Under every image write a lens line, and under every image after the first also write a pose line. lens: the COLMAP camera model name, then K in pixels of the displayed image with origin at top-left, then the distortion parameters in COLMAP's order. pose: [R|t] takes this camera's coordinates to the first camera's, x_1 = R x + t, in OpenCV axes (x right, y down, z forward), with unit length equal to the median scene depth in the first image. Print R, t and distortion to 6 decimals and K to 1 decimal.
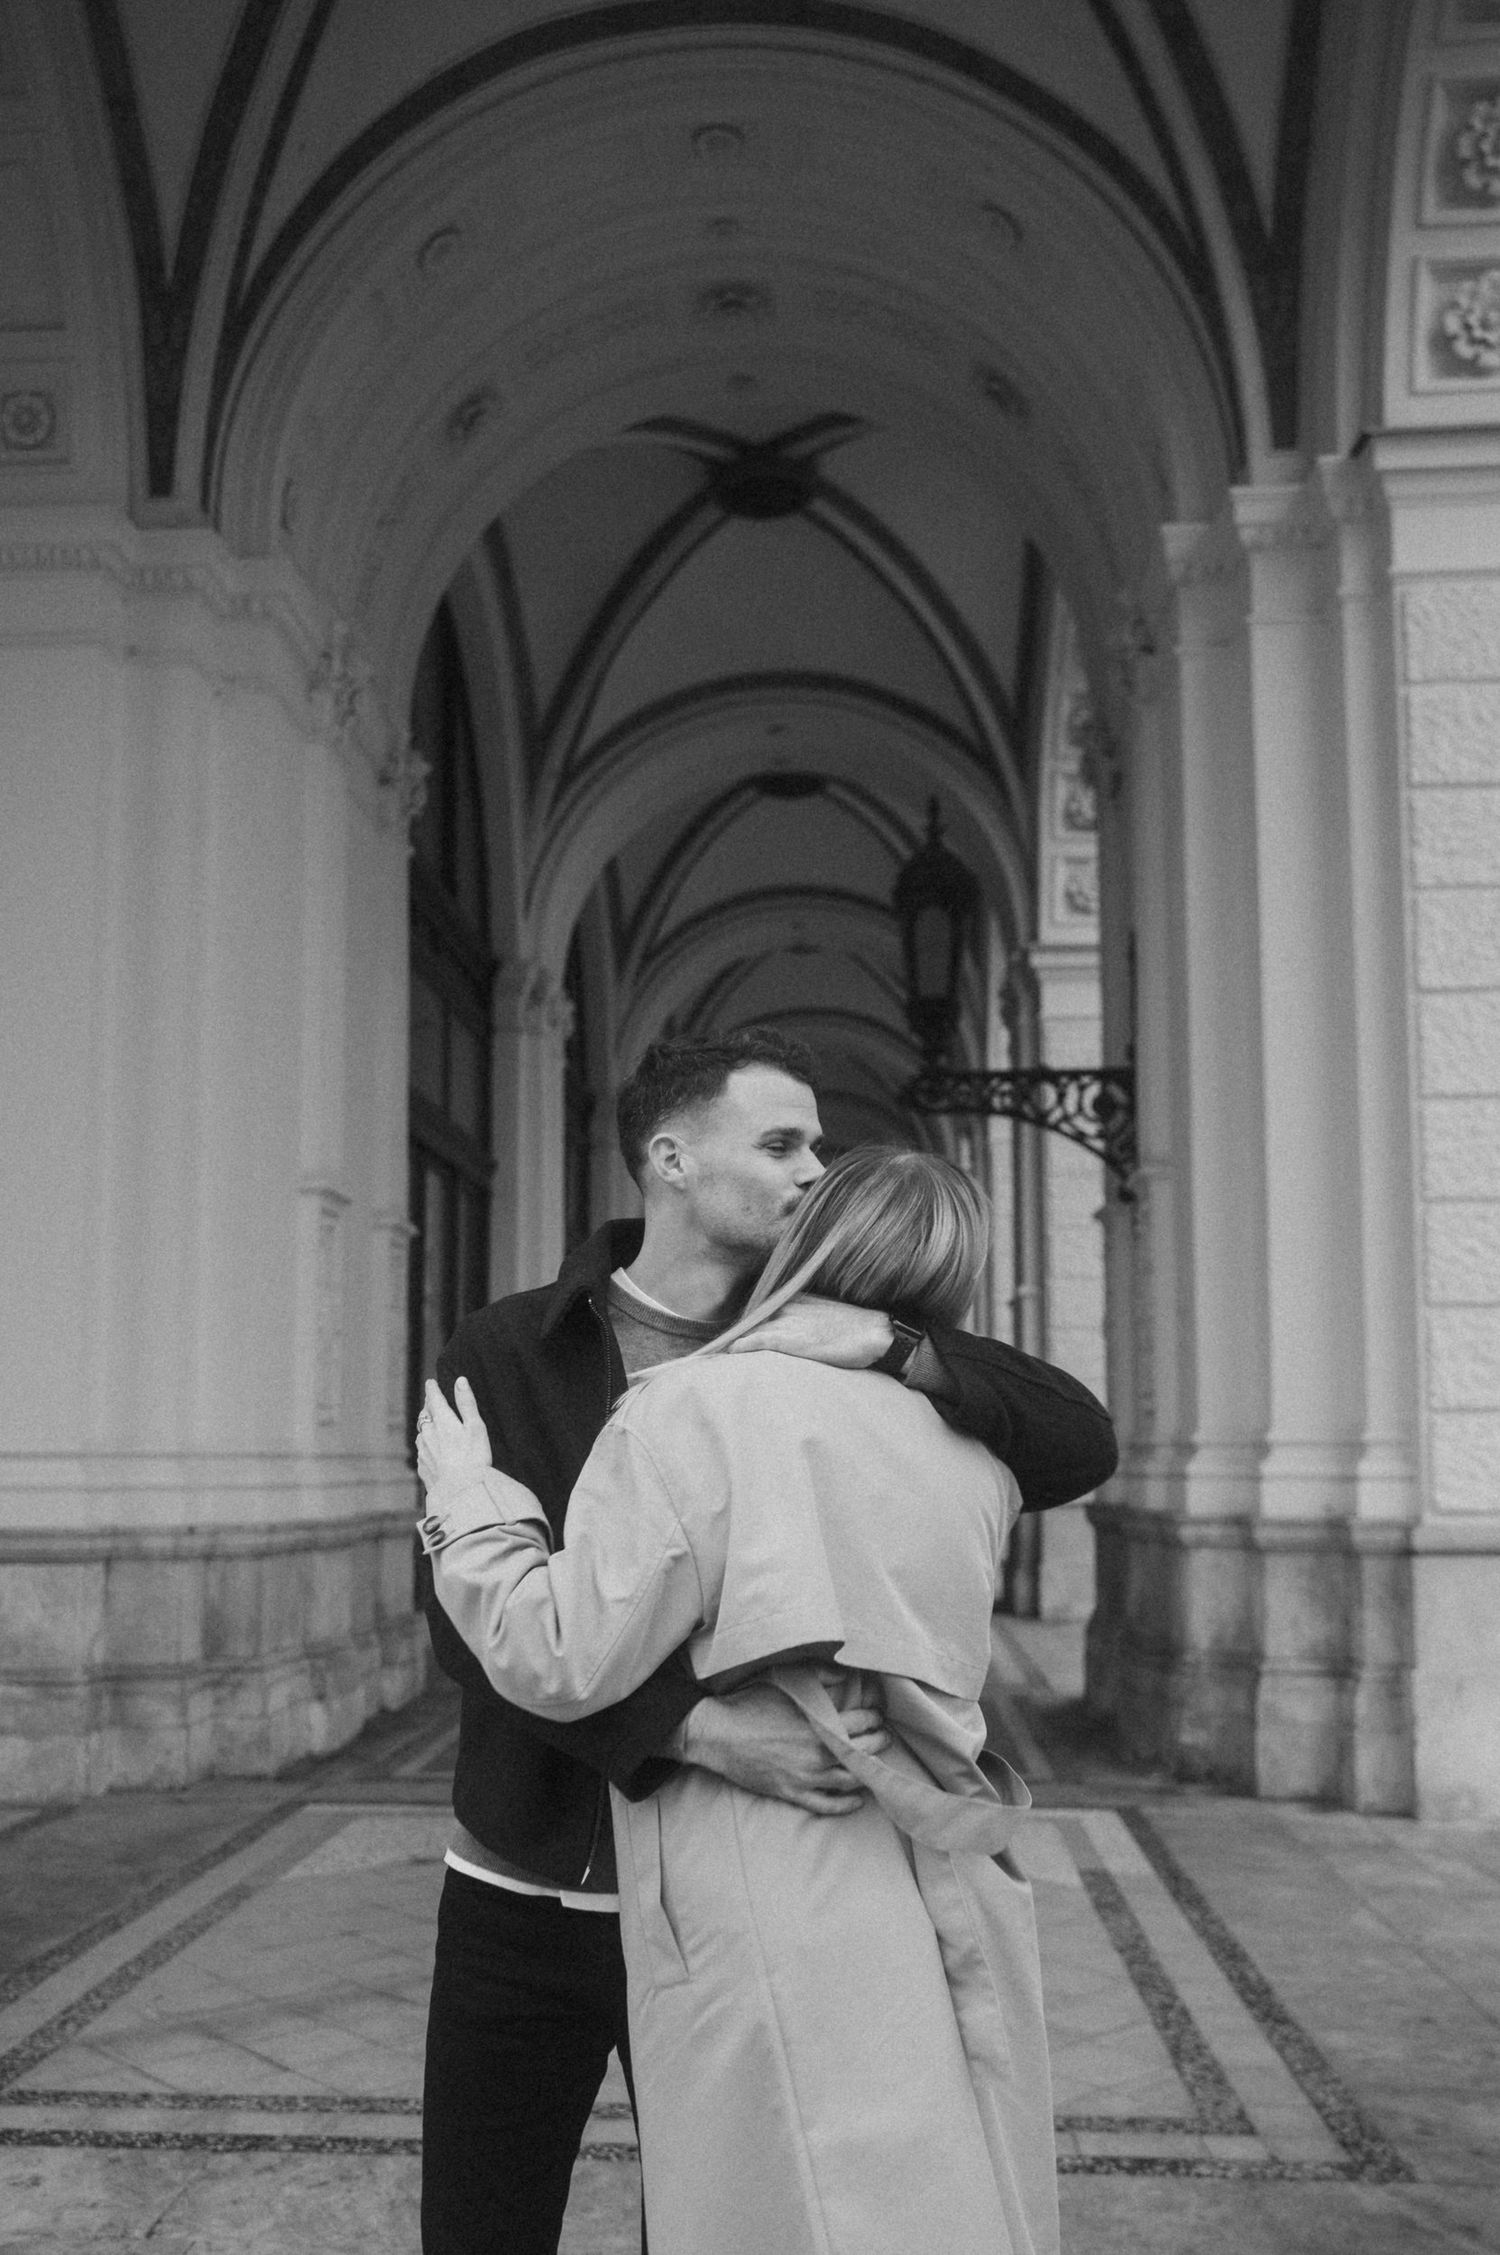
lens RADIAL K [[2070.1, 0, 736.3], [0, 2070.1, 1277.5], [0, 0, 1]] dist [-0.001080, -0.007784]
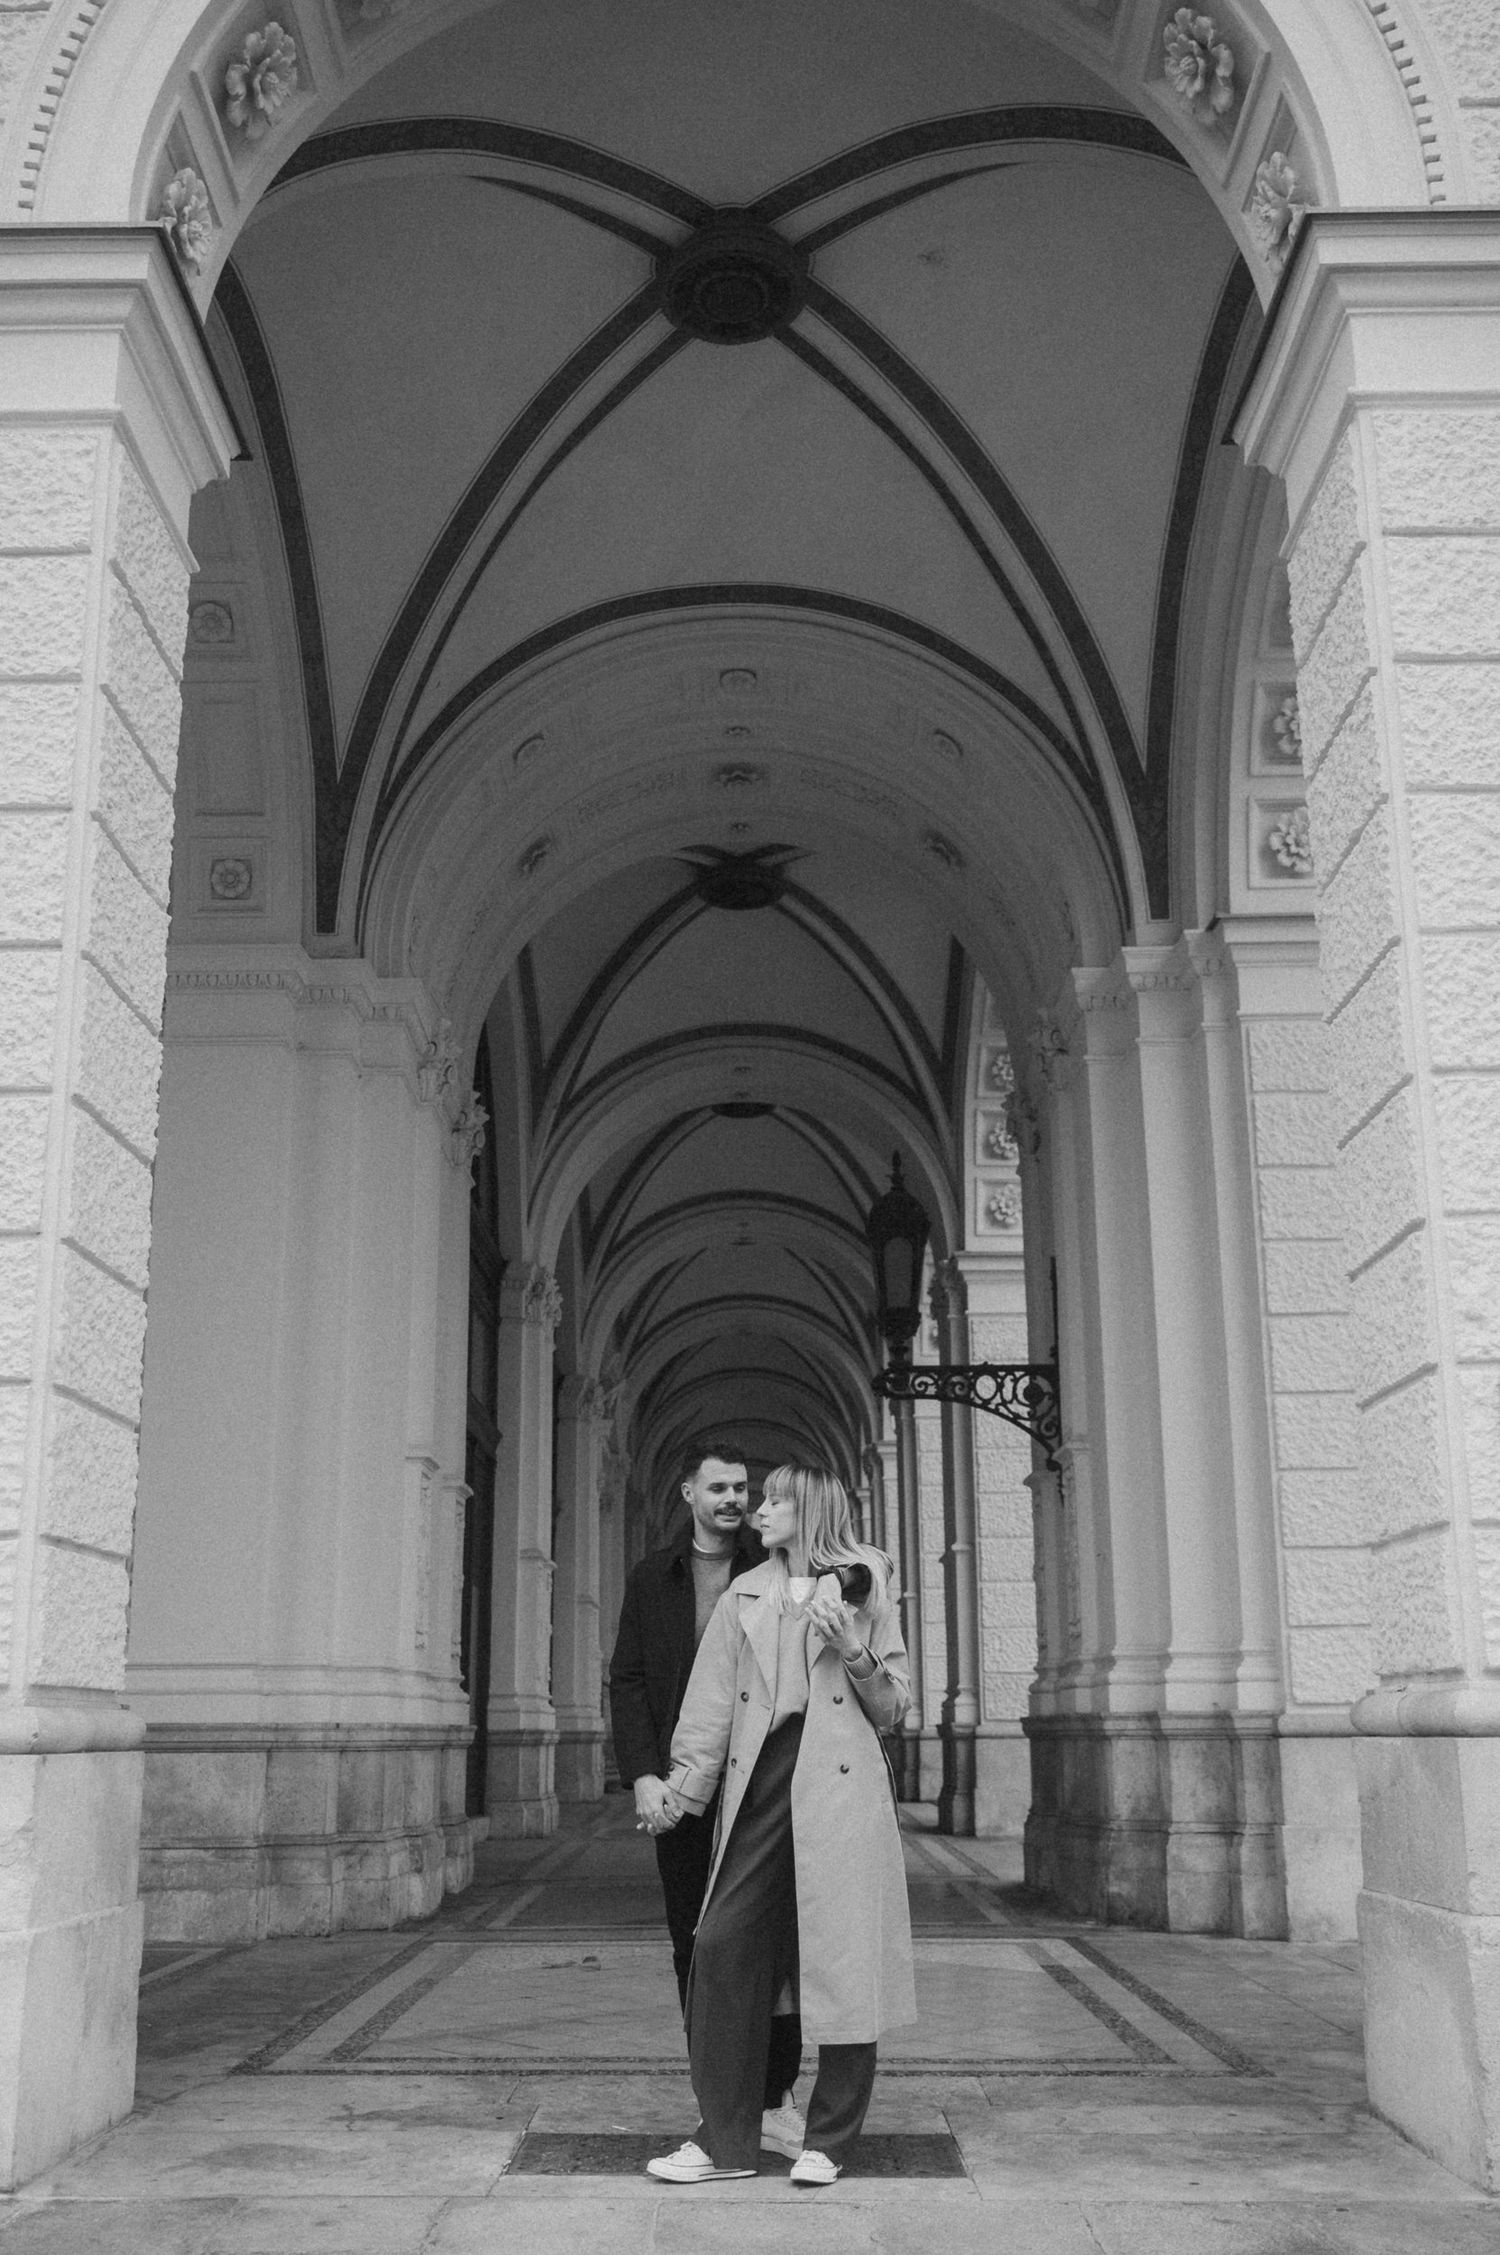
lens RADIAL K [[2122.5, 0, 733.5], [0, 2122.5, 1222.9], [0, 0, 1]] dist [-0.004258, -0.004396]
pose [[0.998474, 0.010065, 0.054299, -0.092572], [-0.001666, 0.988293, -0.152557, 0.014574], [-0.055199, 0.152234, 0.986802, -0.345723]]
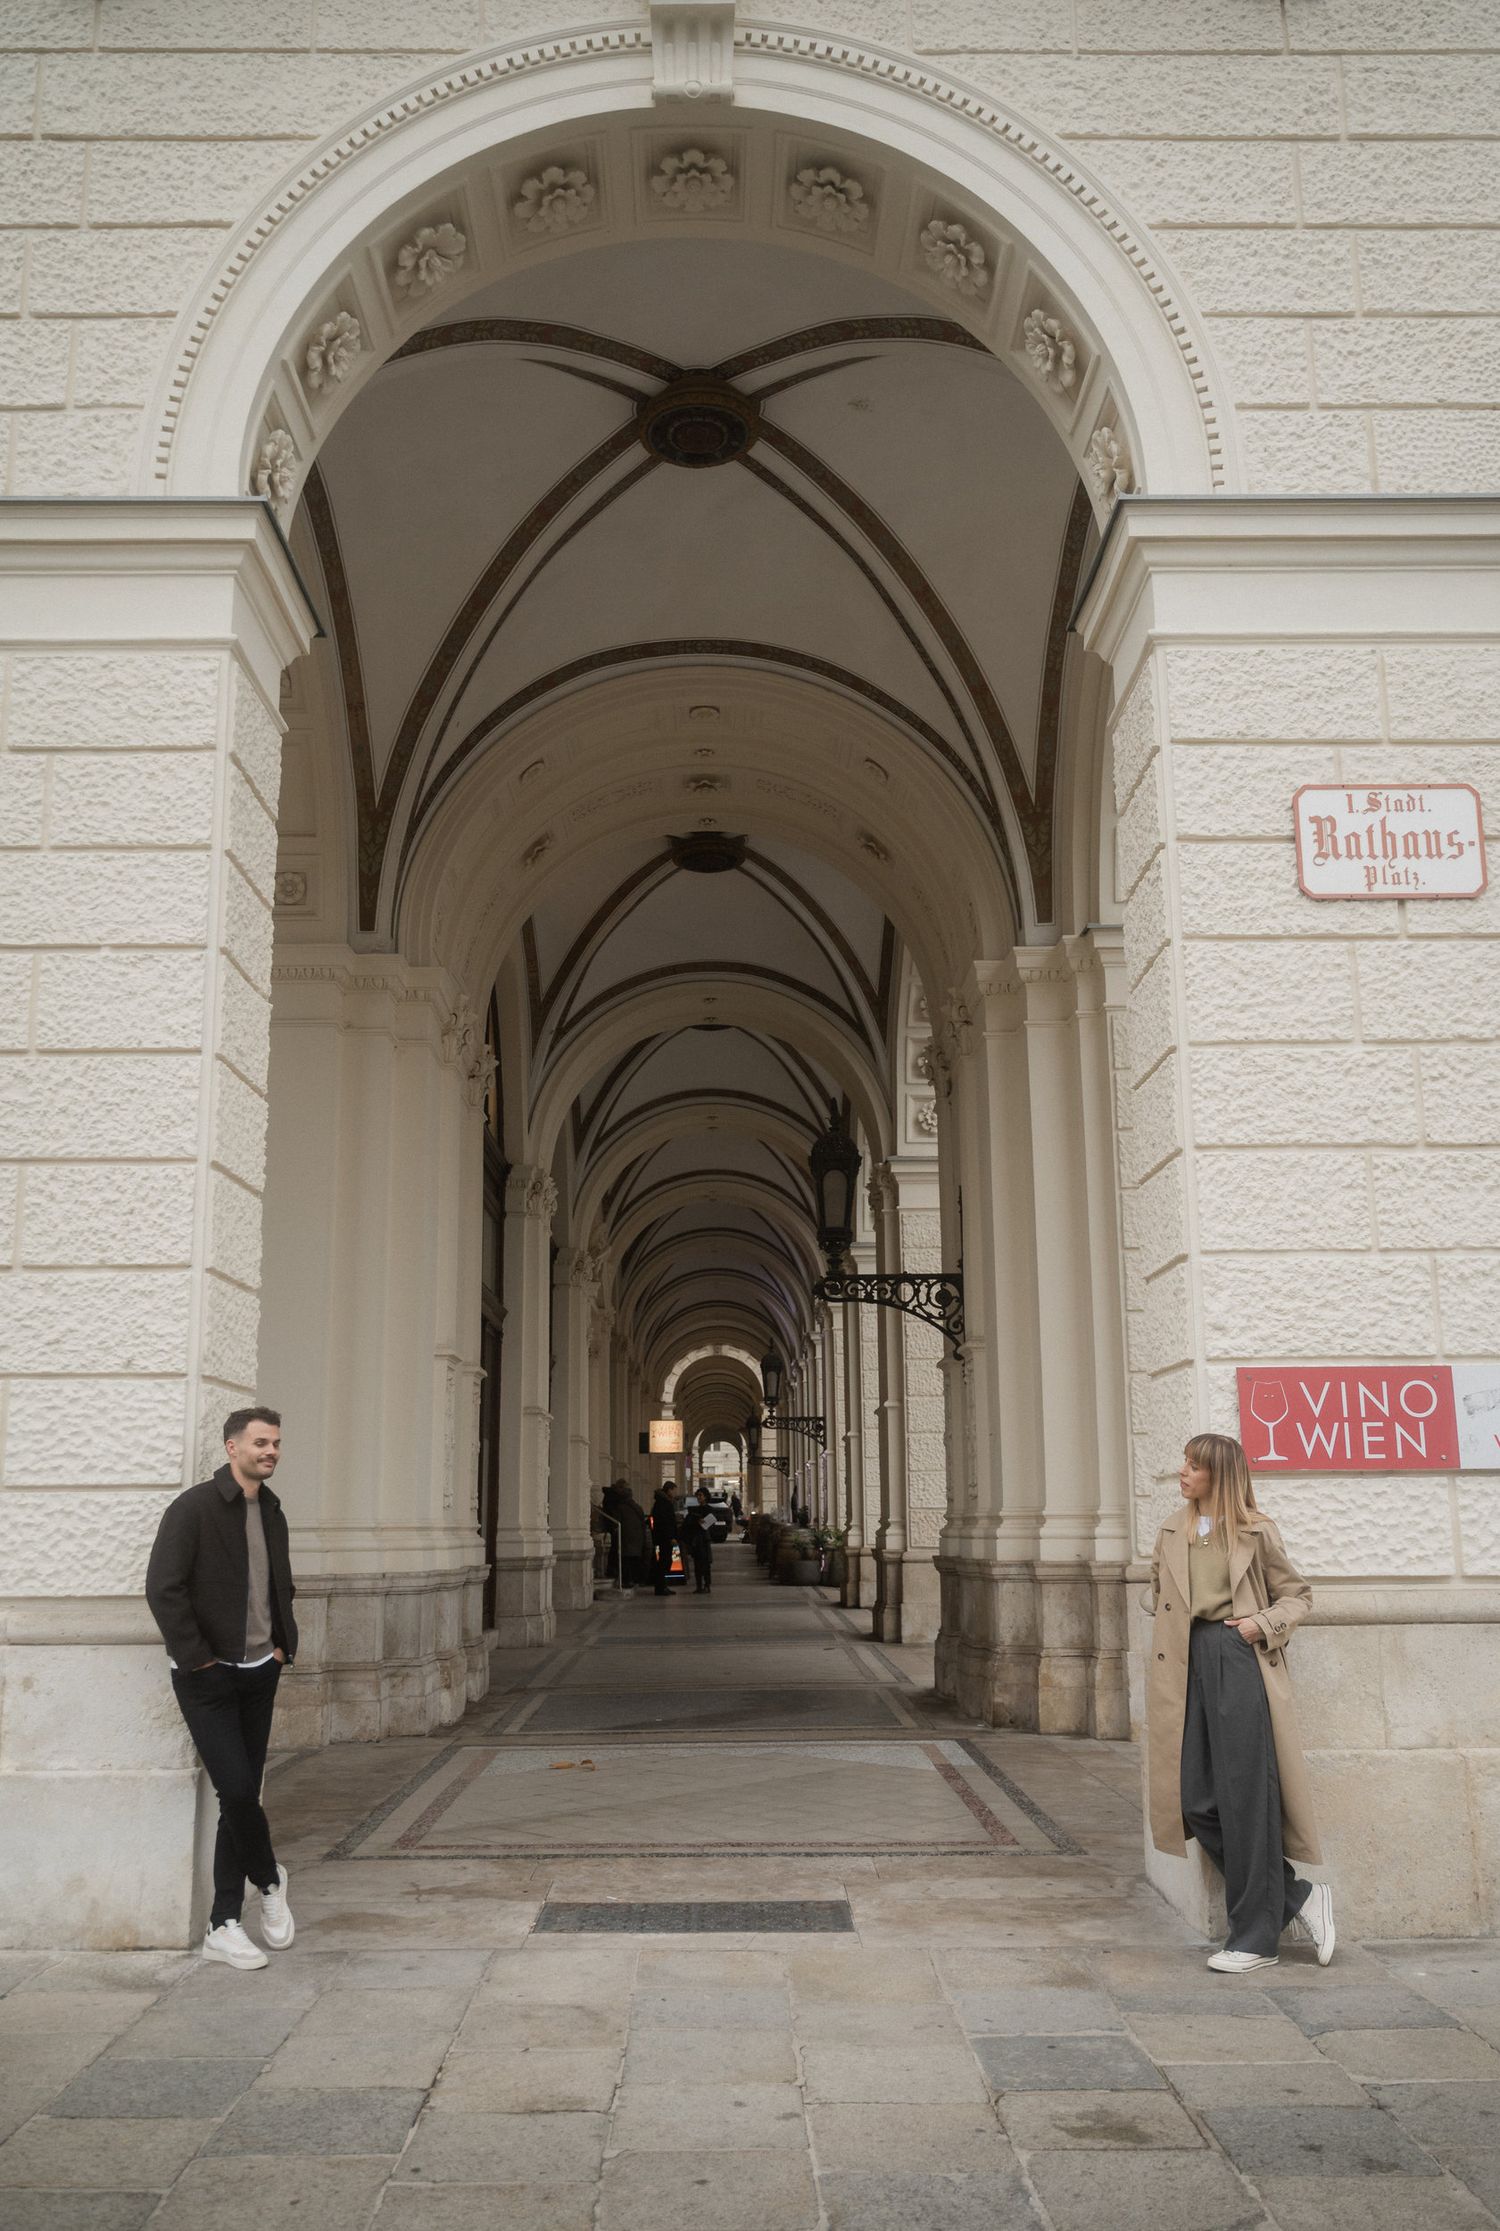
lens RADIAL K [[1942.8, 0, 760.9], [0, 1942.8, 1137.7], [0, 0, 1]] dist [-0.005229, 0.002266]
pose [[0.996598, 0.008750, 0.081954, -0.097066], [0.000398, 0.993826, -0.110946, -0.047797], [-0.082418, 0.110601, 0.990442, -0.544637]]
